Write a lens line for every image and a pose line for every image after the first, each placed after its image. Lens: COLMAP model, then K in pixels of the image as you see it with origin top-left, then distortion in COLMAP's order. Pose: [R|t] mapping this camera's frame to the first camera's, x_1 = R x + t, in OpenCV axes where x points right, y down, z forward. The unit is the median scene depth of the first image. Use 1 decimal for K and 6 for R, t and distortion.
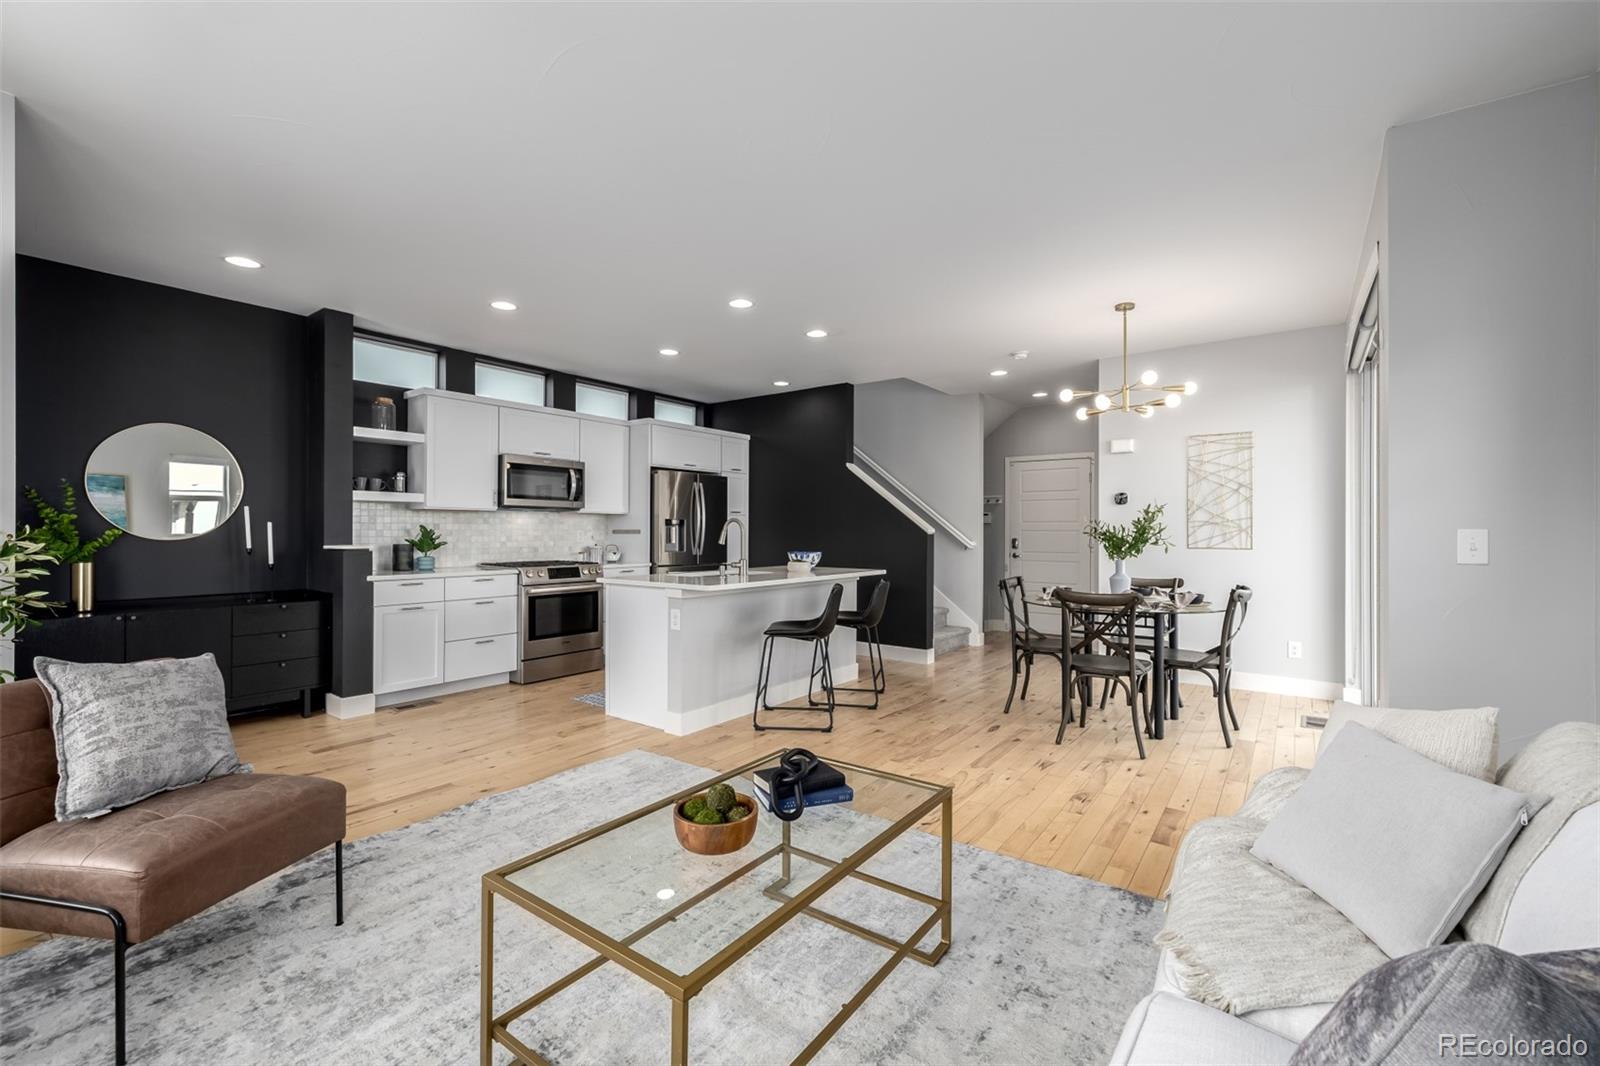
lens RADIAL K [[671.5, 0, 800.9], [0, 671.5, 531.5], [0, 0, 1]] dist [-0.003185, 0.000704]
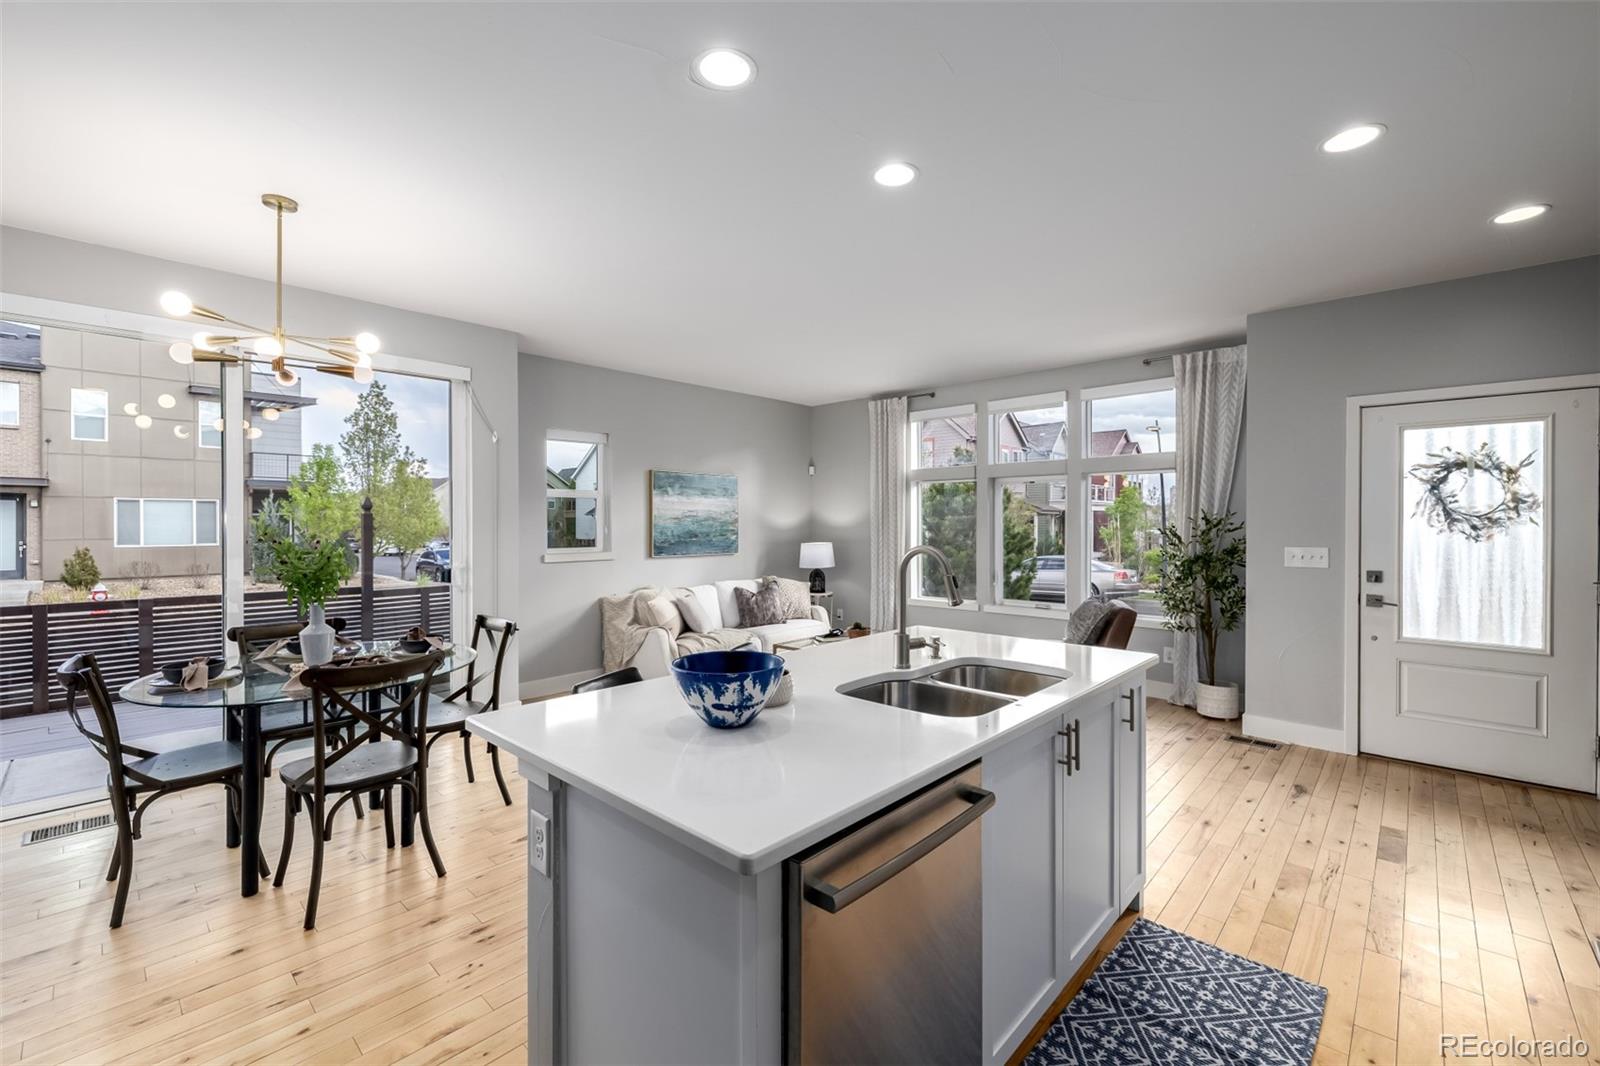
lens RADIAL K [[671.5, 0, 797.9], [0, 671.5, 518.5], [0, 0, 1]] dist [-0.003185, 0.000704]
pose [[-0.991529, 0.000483, 0.129884, -0.073402], [-0.000119, 0.999989, -0.004627, -0.033010], [-0.129885, -0.004603, -0.991518, 1.281792]]
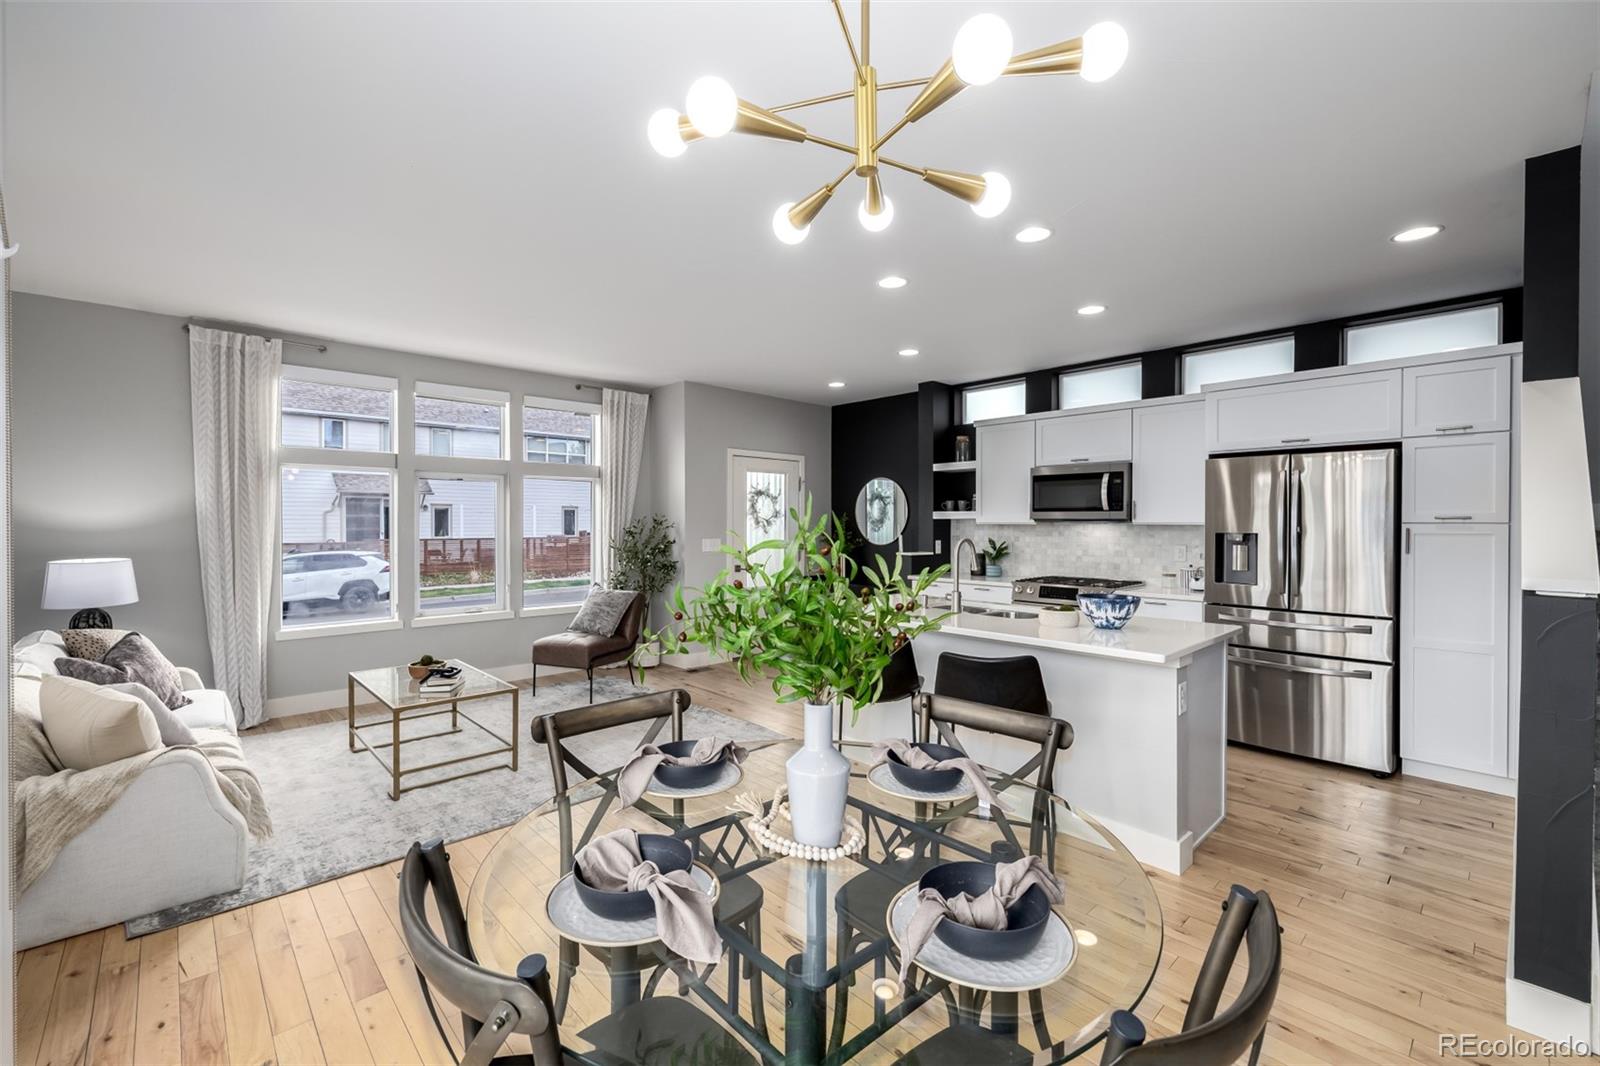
lens RADIAL K [[671.5, 0, 794.5], [0, 671.5, 524.8], [0, 0, 1]] dist [-0.003185, 0.000704]
pose [[-0.190195, 0.000730, -0.981746, 0.610301], [-0.002105, 0.999997, 0.001151, -0.030661], [0.981744, 0.002286, -0.190193, 0.834127]]
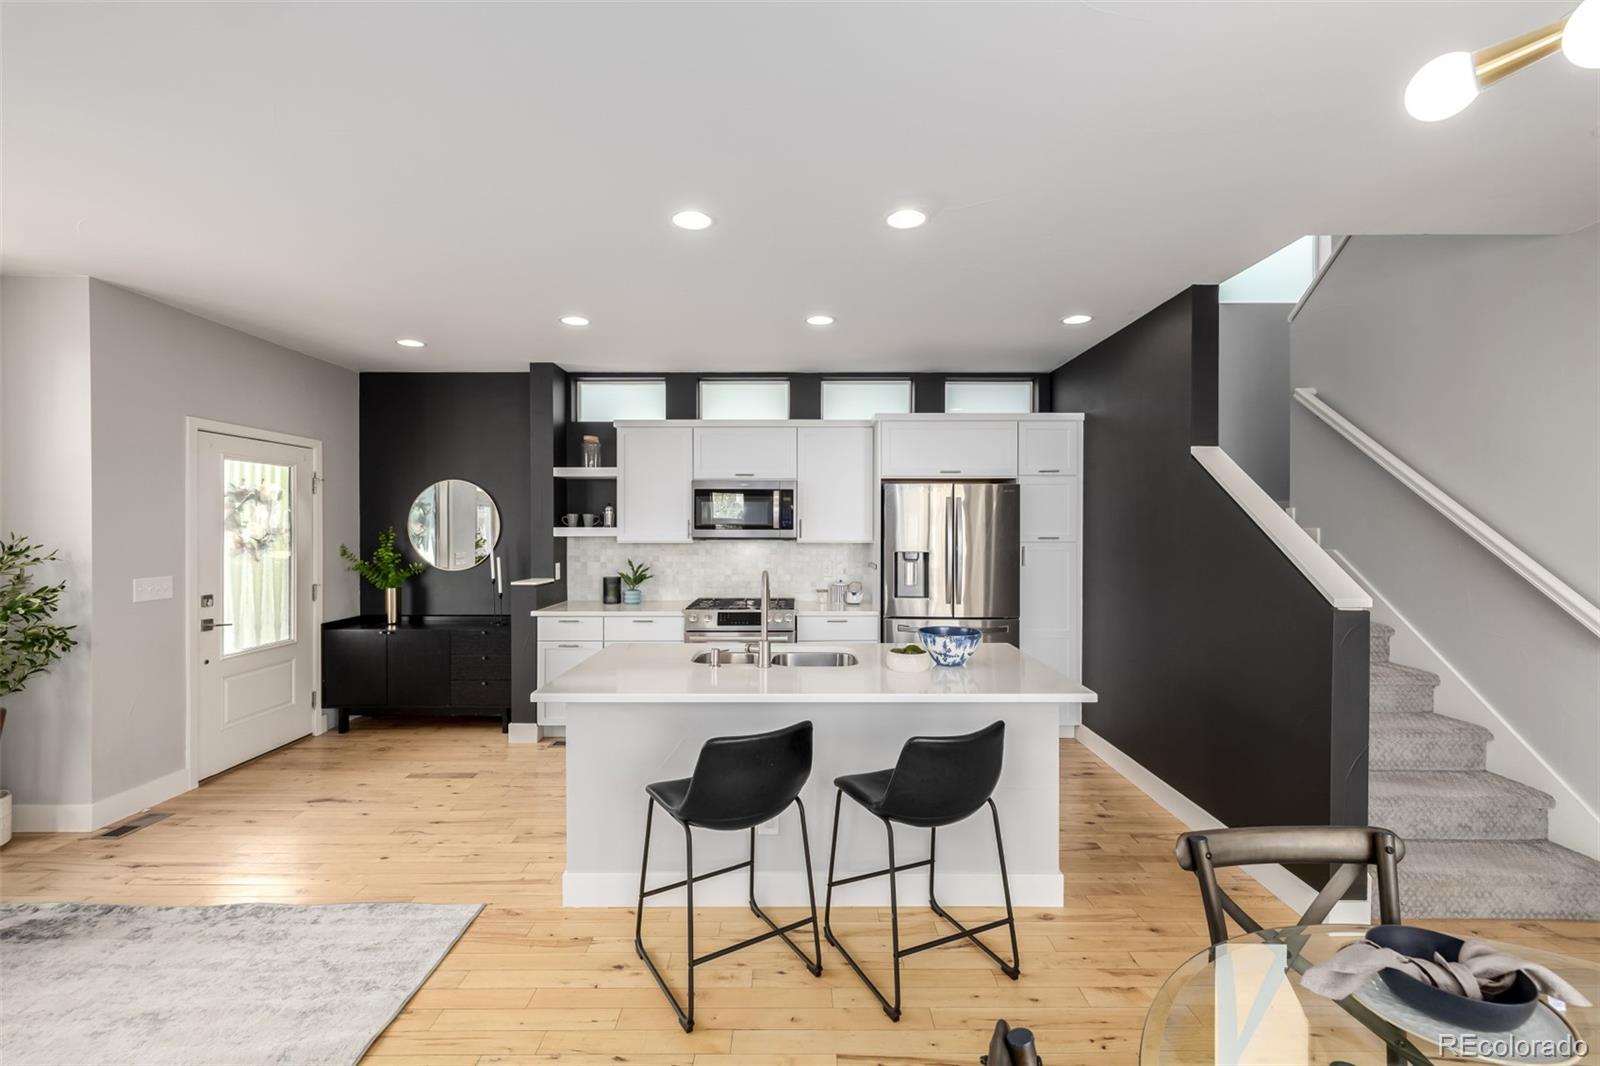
lens RADIAL K [[671.5, 0, 802.1], [0, 671.5, 530.5], [0, 0, 1]] dist [-0.003185, 0.000704]
pose [[0.596878, 0.003838, -0.802323, 0.360244], [0.001212, 0.999983, 0.005685, -0.052649], [0.802331, -0.004365, 0.596863, 0.577204]]
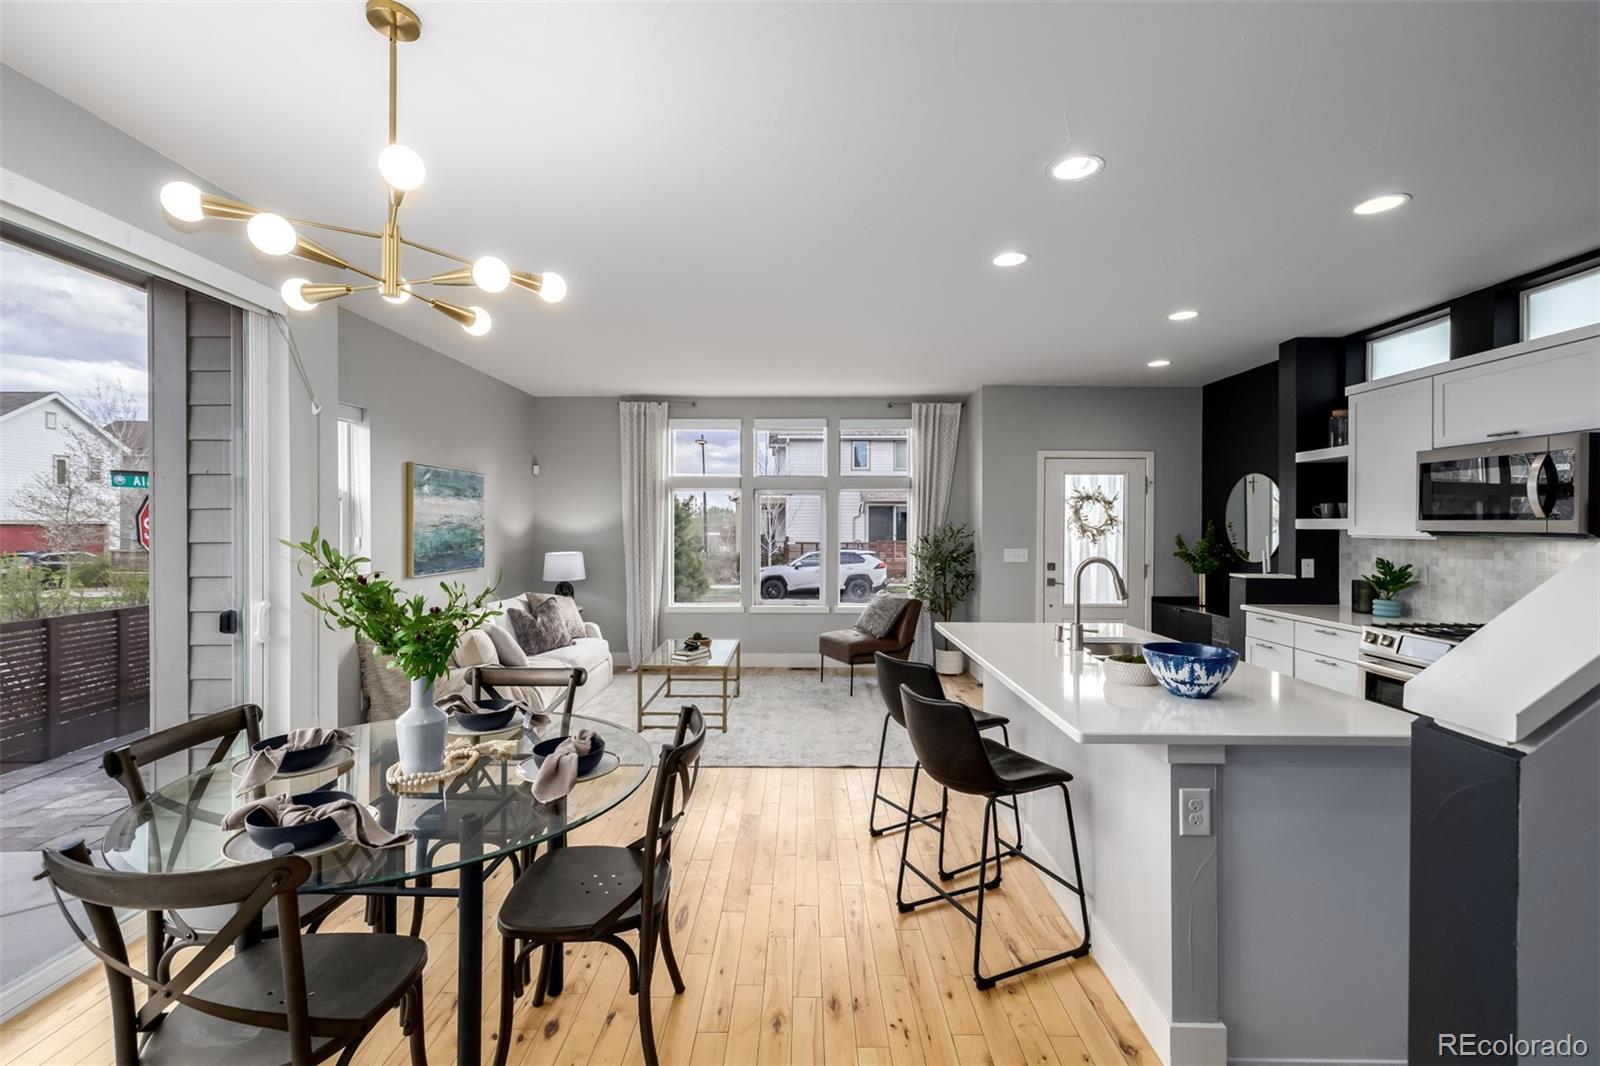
lens RADIAL K [[671.5, 0, 799.6], [0, 671.5, 534.5], [0, 0, 1]] dist [-0.003185, 0.000704]
pose [[-0.812008, 0.002595, -0.583641, 0.409702], [-0.005777, 0.999905, 0.012484, -0.039997], [0.583618, 0.013508, -0.811916, 1.162304]]
